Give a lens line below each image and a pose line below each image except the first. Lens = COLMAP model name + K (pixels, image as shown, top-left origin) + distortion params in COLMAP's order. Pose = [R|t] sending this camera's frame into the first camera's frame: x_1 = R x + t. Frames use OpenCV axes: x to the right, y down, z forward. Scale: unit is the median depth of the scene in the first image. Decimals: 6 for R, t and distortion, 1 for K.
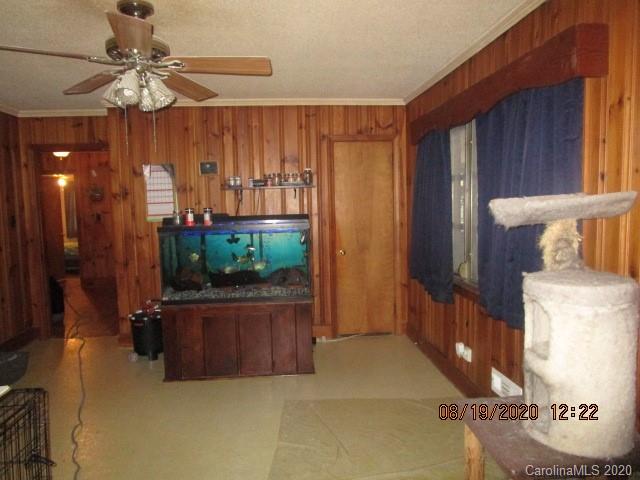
lens RADIAL K [[456.5, 0, 320.4], [0, 456.5, 239.4], [0, 0, 1]] dist [0.002743, 0.001161]
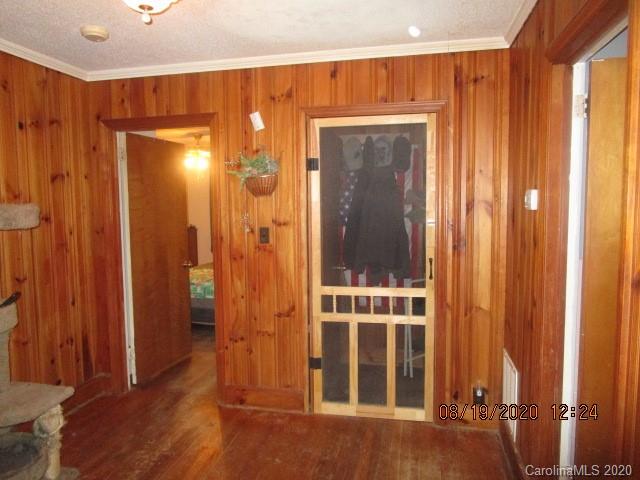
lens RADIAL K [[456.5, 0, 320.2], [0, 456.5, 240.4], [0, 0, 1]] dist [0.002743, 0.001161]
pose [[0.966926, 0.028226, -0.253489, -0.340249], [-0.026260, 0.999593, 0.011138, -0.049190], [0.253701, -0.004113, 0.967274, 0.632981]]
